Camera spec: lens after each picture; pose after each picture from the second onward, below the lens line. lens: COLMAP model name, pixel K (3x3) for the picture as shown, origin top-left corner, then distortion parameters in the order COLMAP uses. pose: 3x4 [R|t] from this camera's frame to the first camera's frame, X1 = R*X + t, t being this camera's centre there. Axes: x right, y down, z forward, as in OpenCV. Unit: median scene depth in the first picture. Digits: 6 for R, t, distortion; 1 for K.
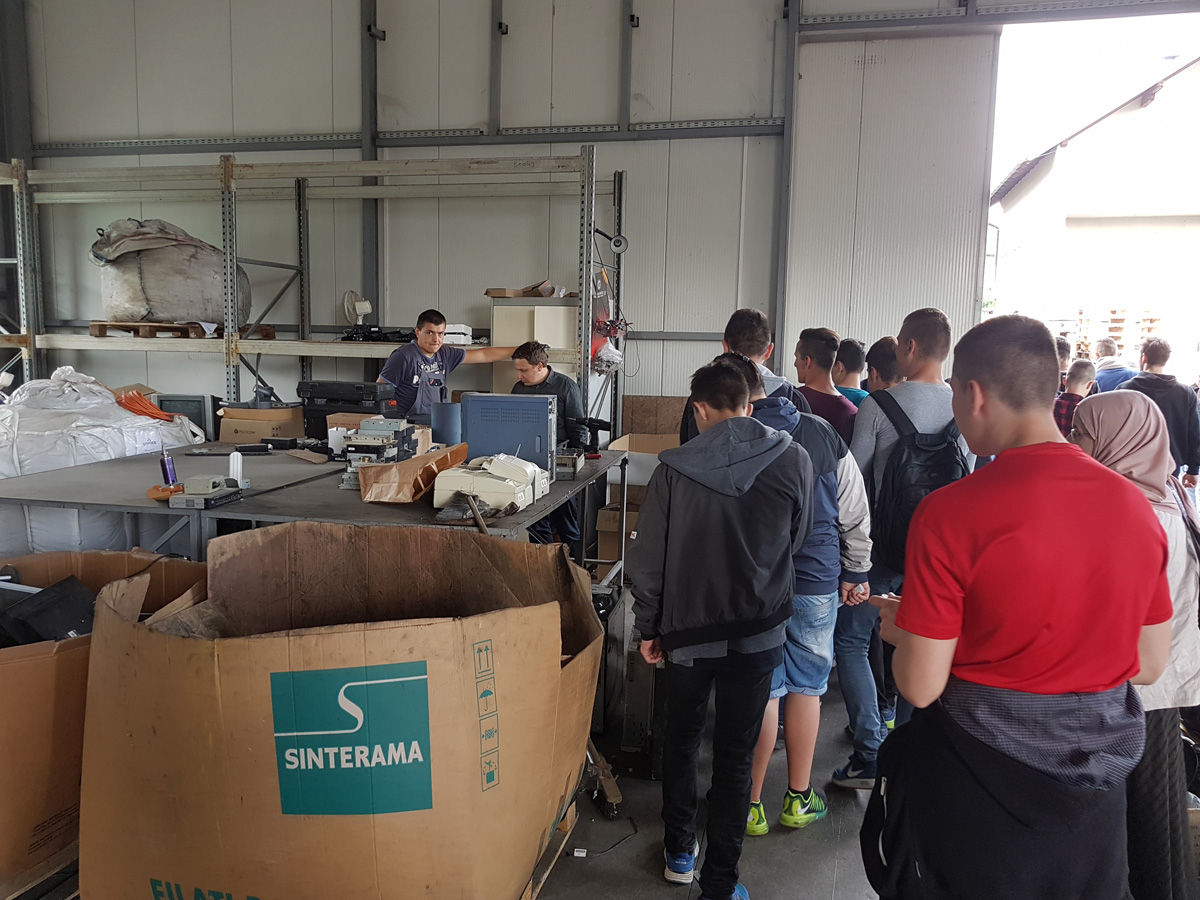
lens RADIAL K [[940.4, 0, 600.6], [0, 940.4, 452.2], [0, 0, 1]] dist [-0.023587, 0.021377]
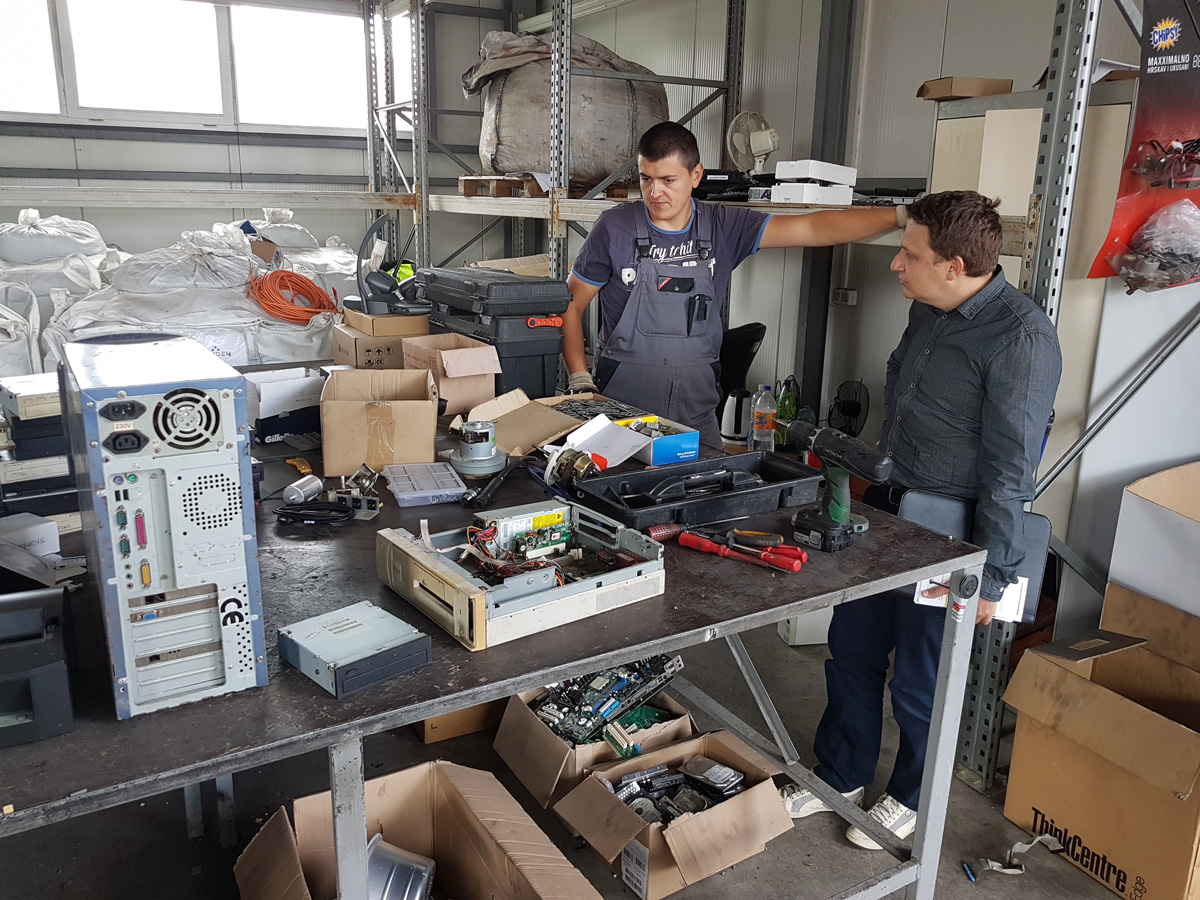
lens RADIAL K [[940.4, 0, 597.2], [0, 940.4, 443.1], [0, 0, 1]] dist [-0.023587, 0.021377]
pose [[0.665570, 0.183230, -0.723494, 0.136599], [-0.097462, 0.982432, 0.159149, -0.060787], [0.739944, -0.035411, 0.671735, 0.589229]]
